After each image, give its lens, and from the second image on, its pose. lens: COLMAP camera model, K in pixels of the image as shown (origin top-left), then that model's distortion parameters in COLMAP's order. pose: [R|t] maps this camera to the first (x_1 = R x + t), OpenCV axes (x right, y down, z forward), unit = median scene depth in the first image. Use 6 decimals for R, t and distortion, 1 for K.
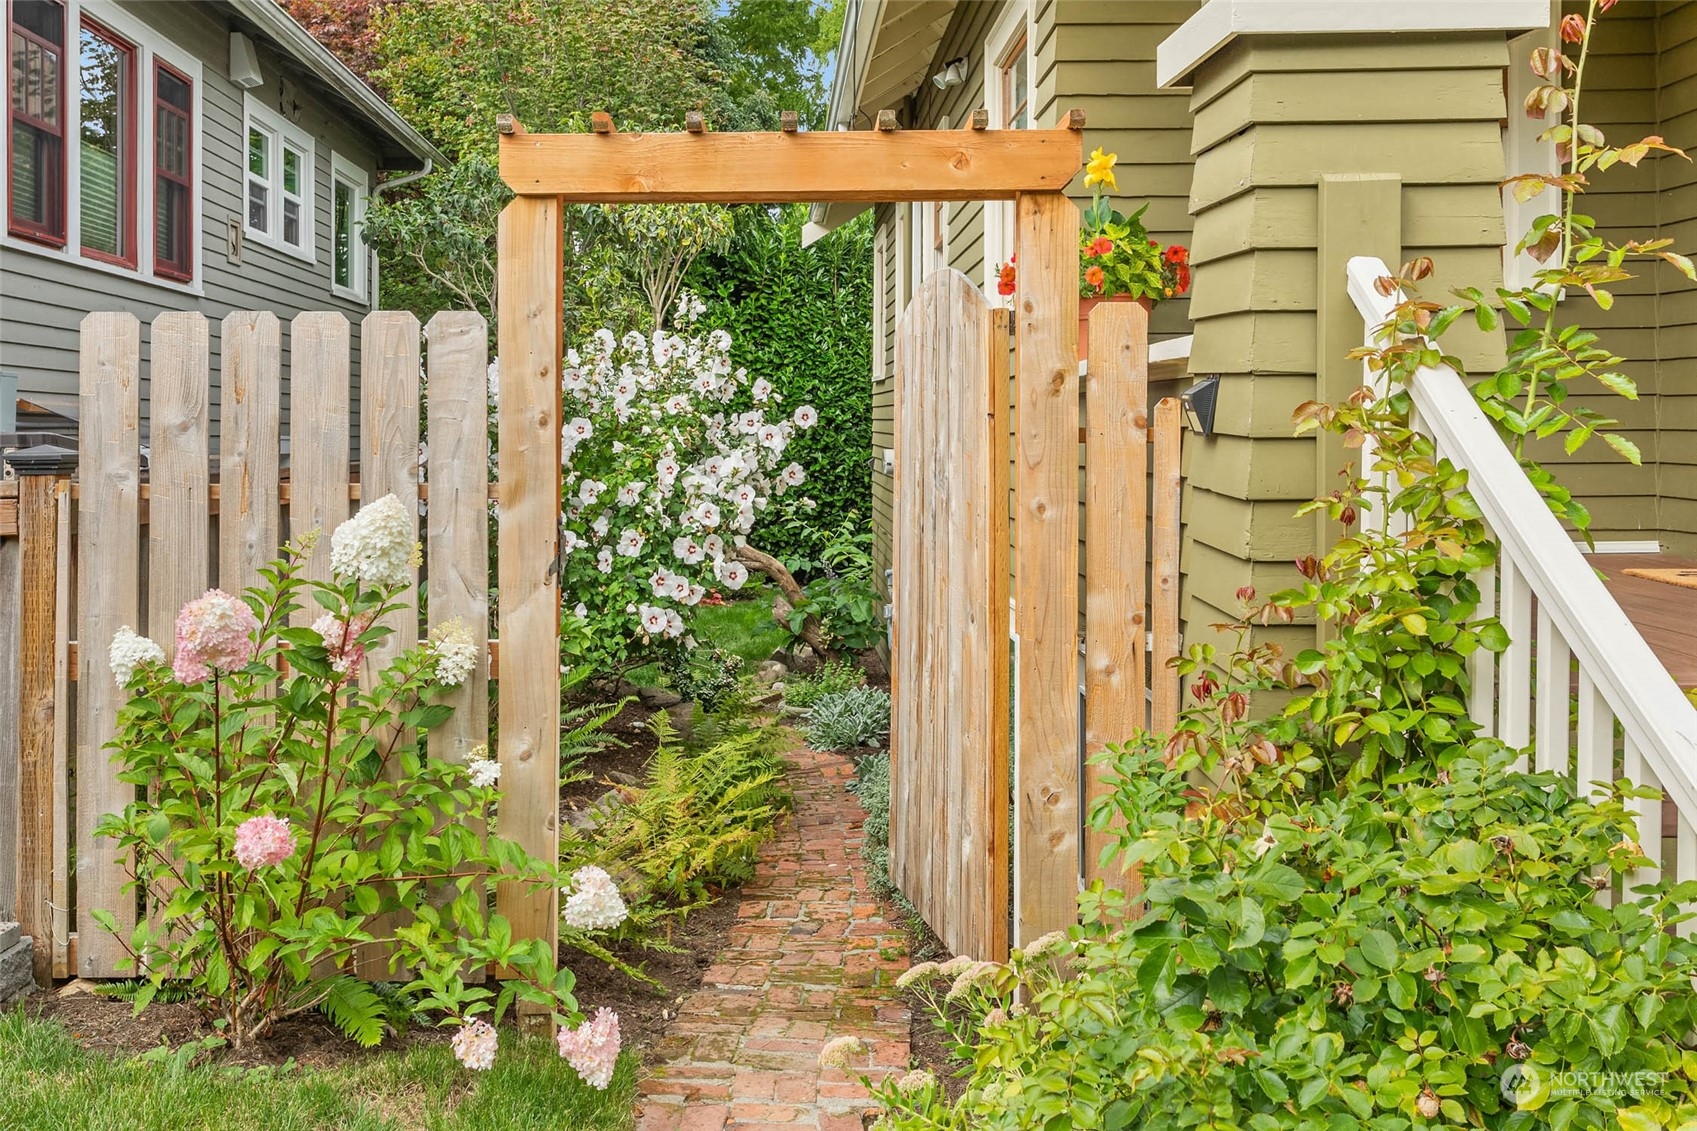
lens RADIAL K [[1648.1, 0, 773.3], [0, 1648.1, 383.0], [0, 0, 1]] dist [0.006590, 0.018282]
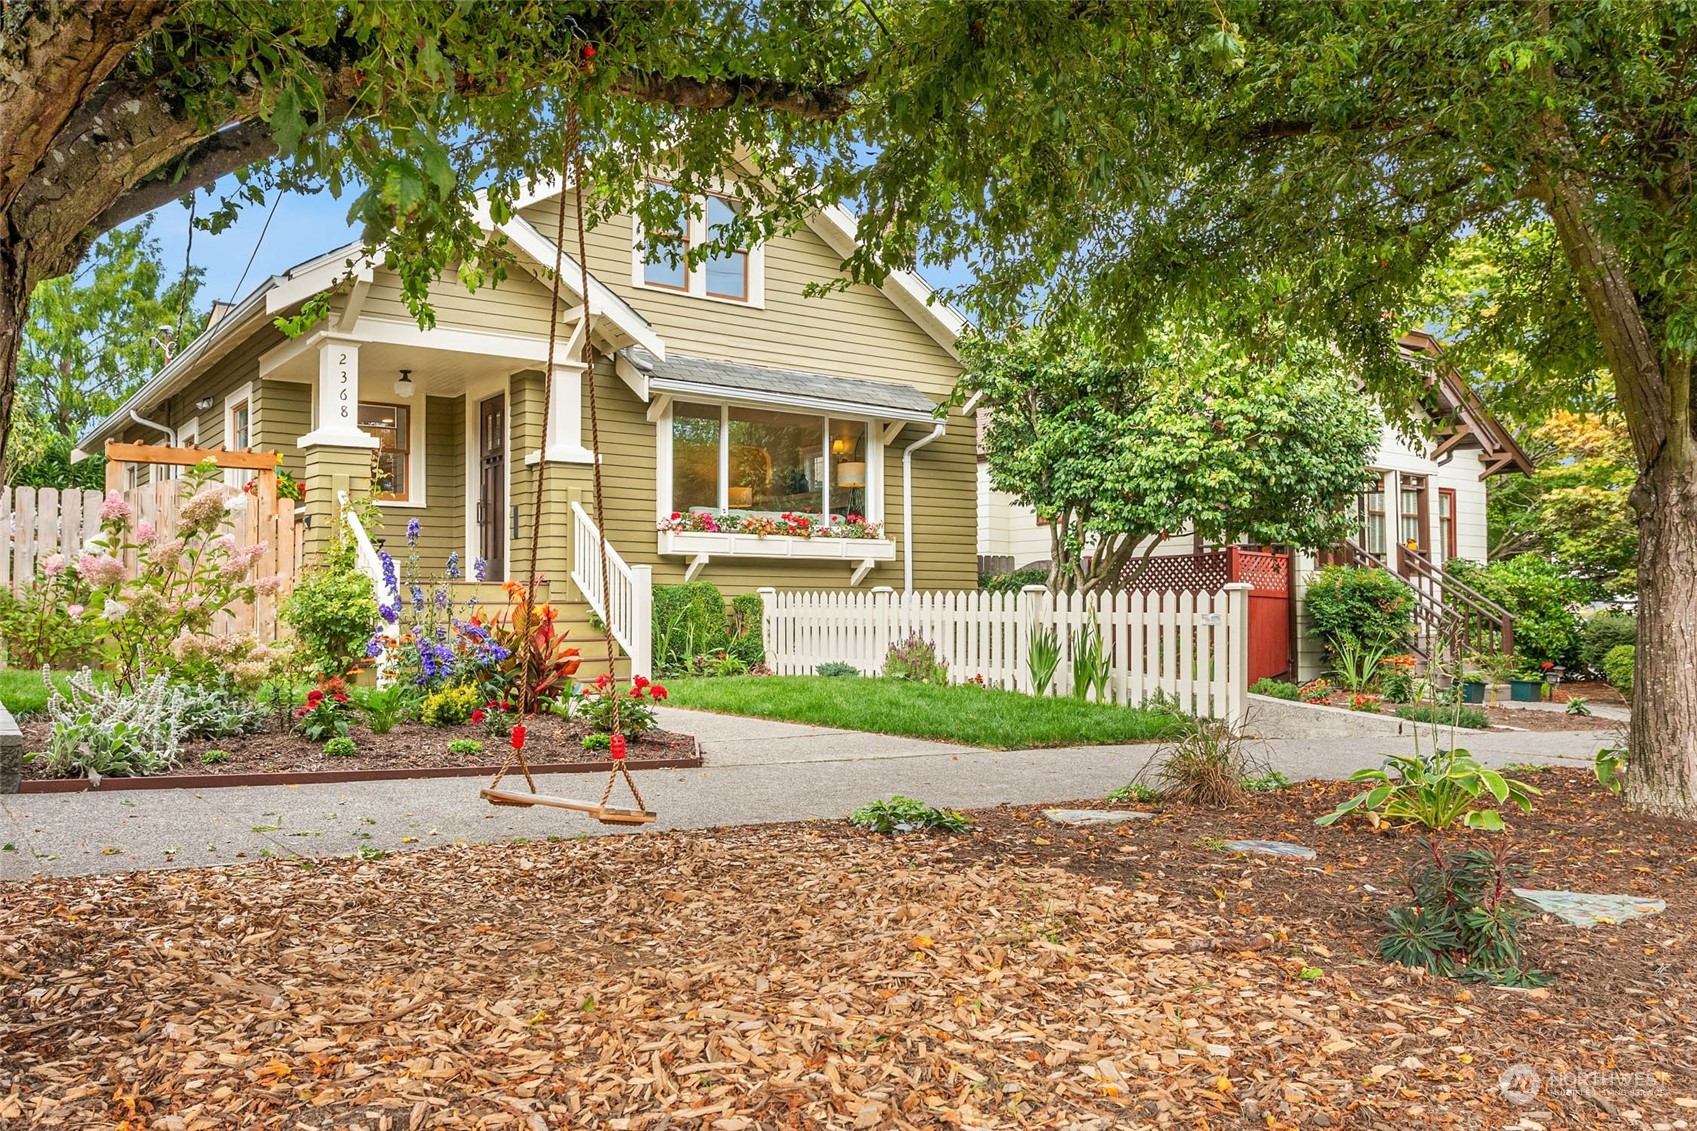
lens RADIAL K [[1326.3, 0, 848.5], [0, 1326.3, 565.5], [0, 0, 1]] dist [0.005435, -0.005056]
pose [[0.807528, 0.025910, 0.589259, -0.546924], [-0.016563, 0.999637, -0.021256, 0.150901], [-0.589596, 0.007405, 0.807664, -2.254749]]
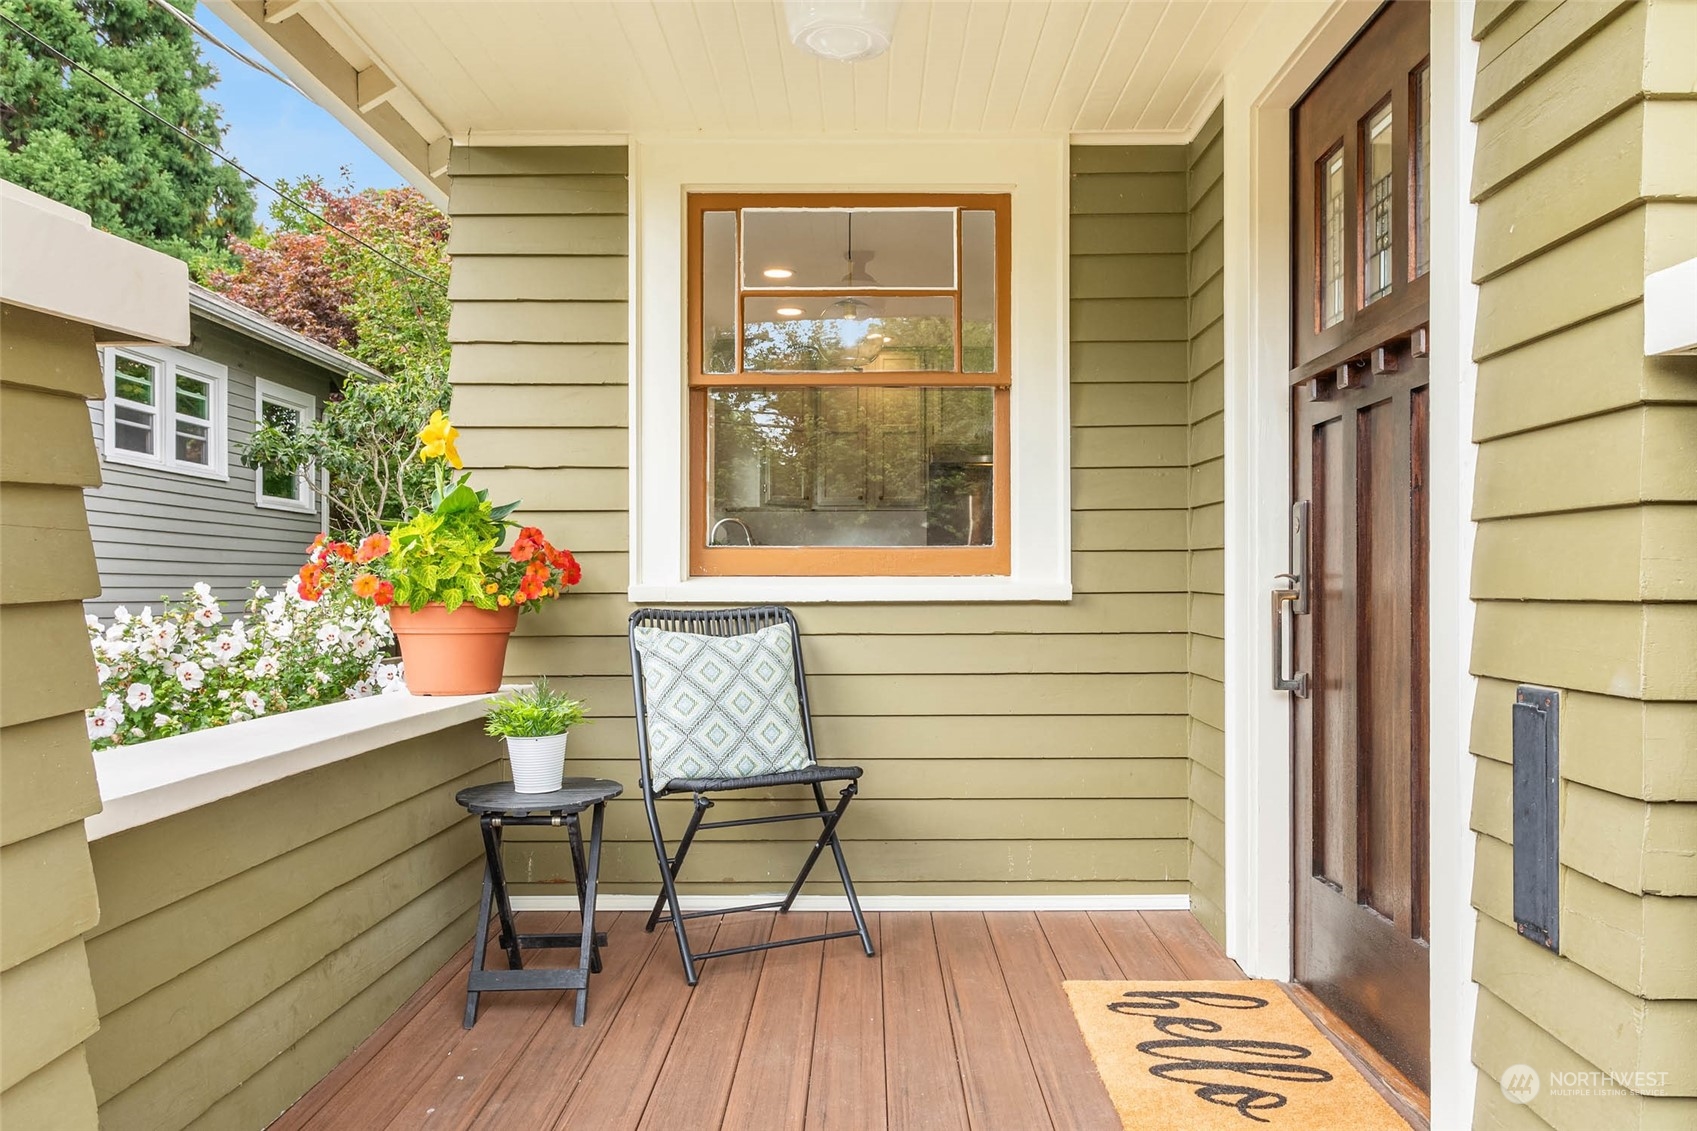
lens RADIAL K [[1295.4, 0, 848.5], [0, 1295.4, 565.5], [0, 0, 1]] dist [0.004227, 0.001628]
pose [[0.999919, 0.006570, -0.010880, 0.520725], [-0.006451, 0.999919, 0.010963, -0.100170], [0.010951, -0.010892, 0.999881, 0.508144]]
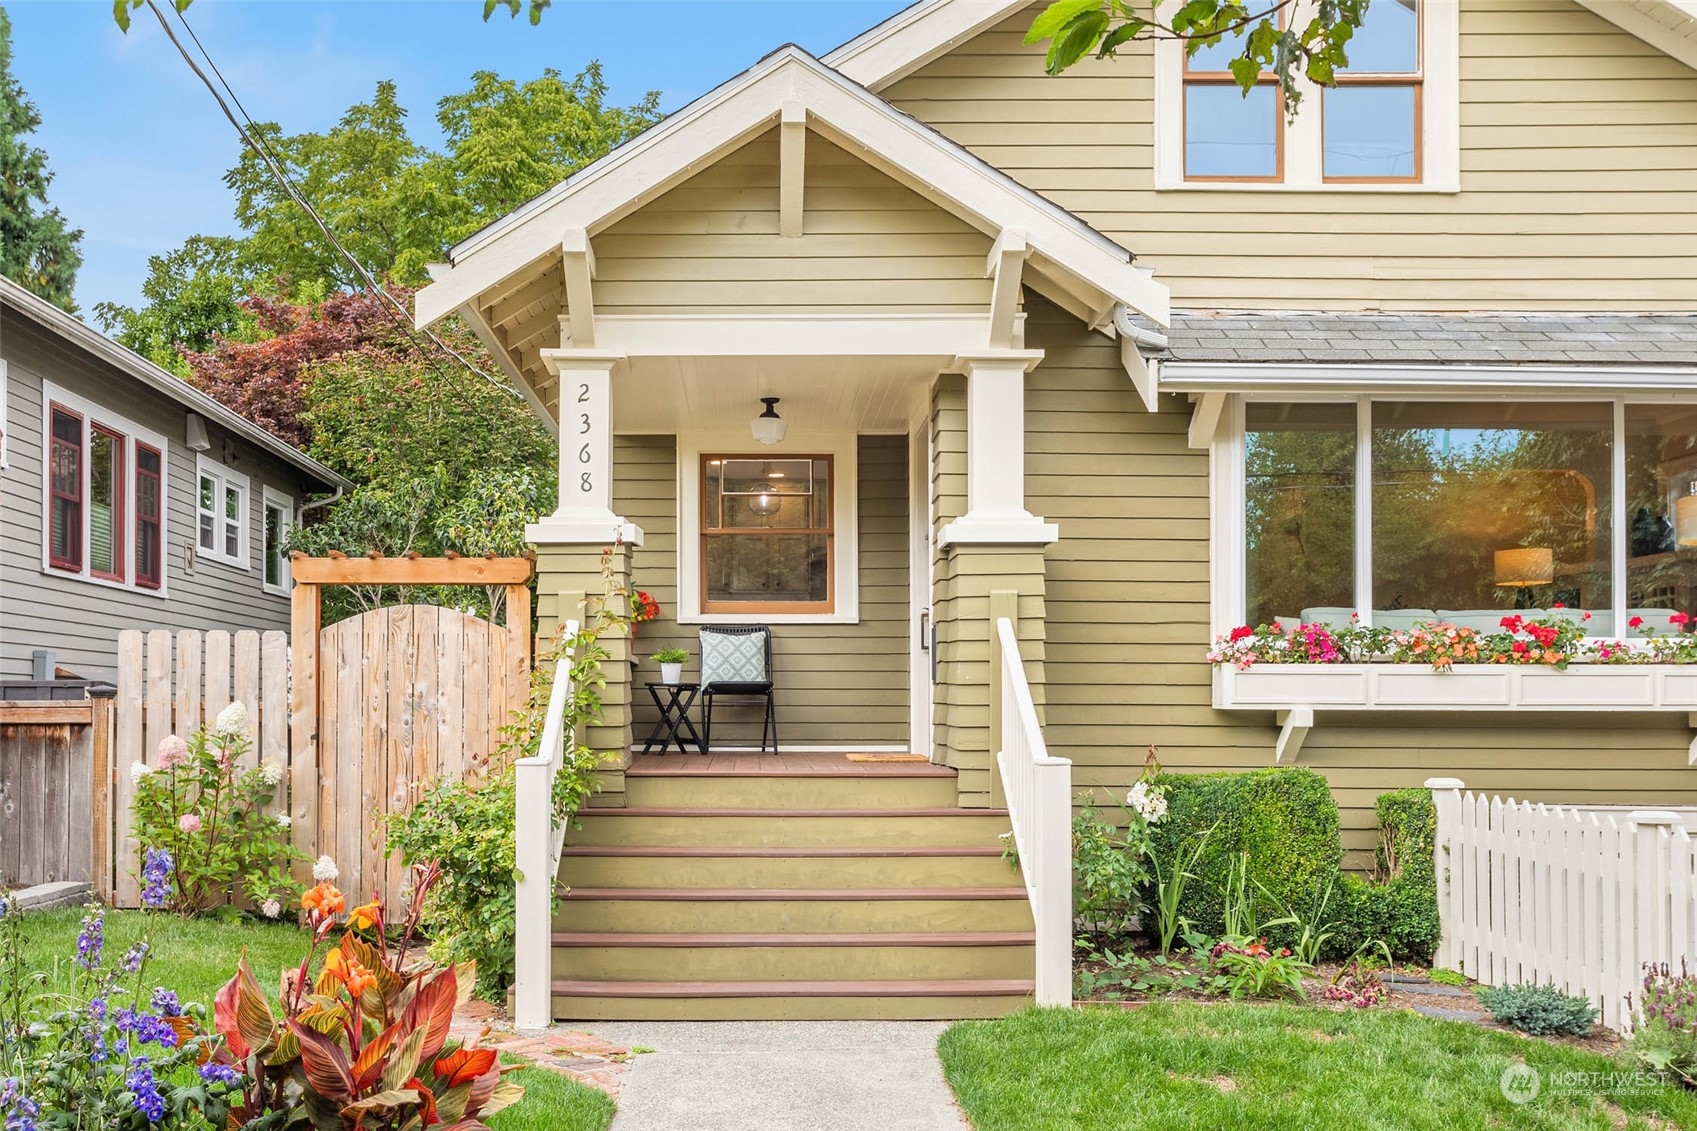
lens RADIAL K [[1697.2, 0, 738.2], [0, 1697.2, 670.3], [0, 0, 1]] dist [0.007135, 0.008130]
pose [[0.999952, 0.006636, -0.007230, 0.484760], [-0.006586, 0.999954, 0.006910, -0.006833], [0.007276, -0.006862, 0.999950, -1.420876]]
